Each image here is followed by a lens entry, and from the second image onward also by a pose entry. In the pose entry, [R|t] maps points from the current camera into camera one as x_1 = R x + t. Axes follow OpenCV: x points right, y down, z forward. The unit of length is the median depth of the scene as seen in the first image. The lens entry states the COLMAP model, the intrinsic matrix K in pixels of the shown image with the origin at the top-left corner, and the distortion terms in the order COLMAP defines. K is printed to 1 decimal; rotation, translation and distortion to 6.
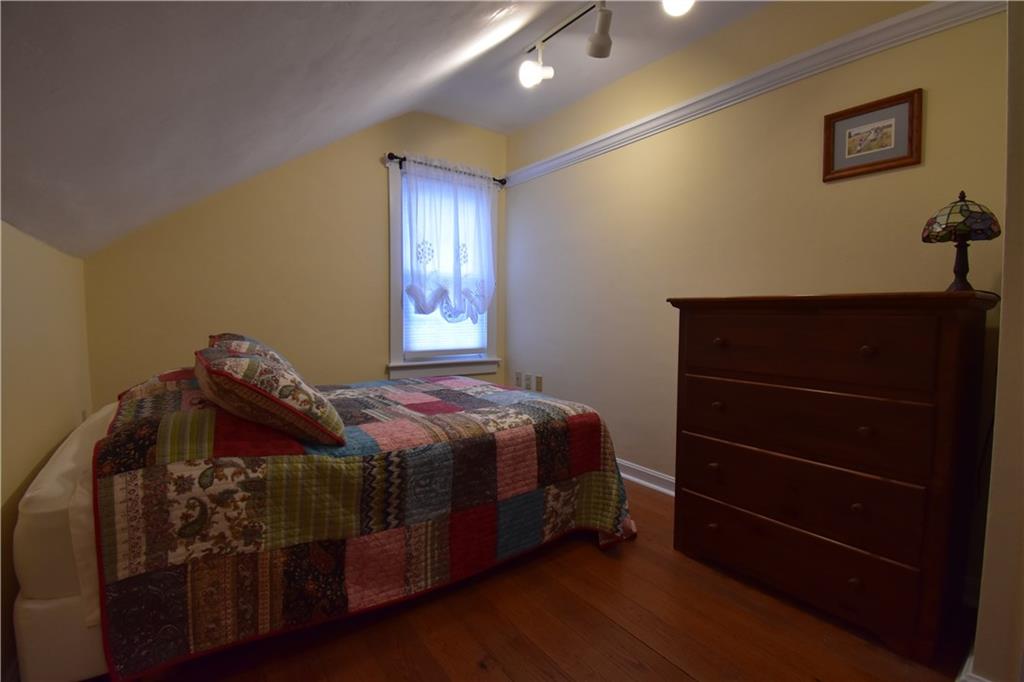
lens RADIAL K [[456.8, 0, 519.2], [0, 456.8, 342.5], [0, 0, 1]] dist [-0.011832, -0.009586]
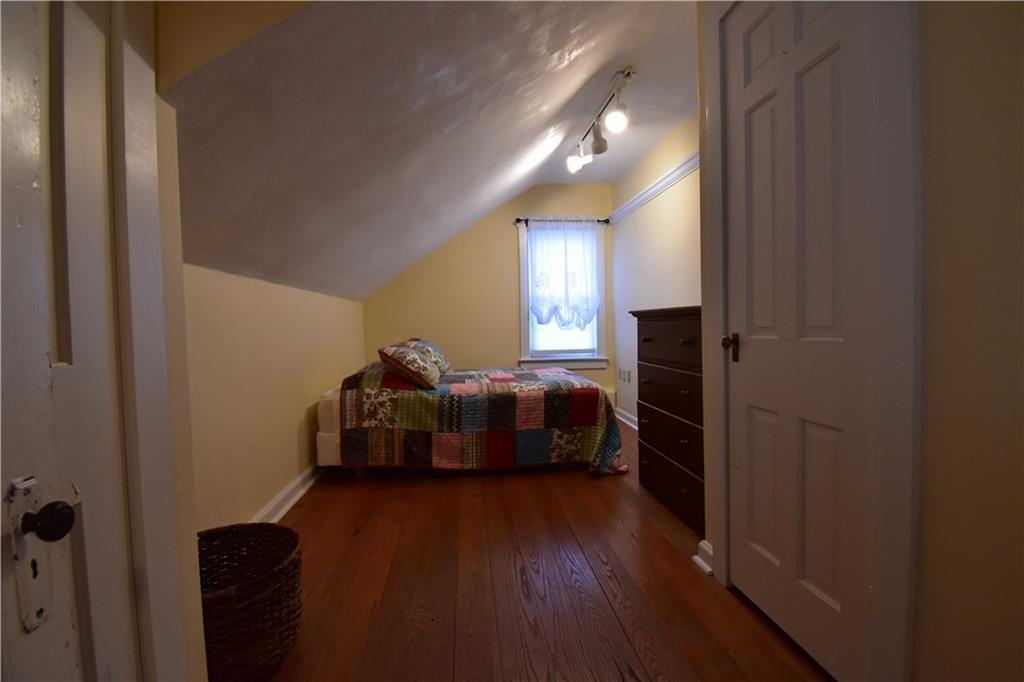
lens RADIAL K [[456.8, 0, 515.0], [0, 456.8, 341.0], [0, 0, 1]] dist [-0.011832, -0.009586]
pose [[0.864427, -0.007789, -0.502699, 0.816606], [-0.003032, 0.999781, -0.020704, 0.036100], [0.502750, 0.019421, 0.864214, -0.522931]]
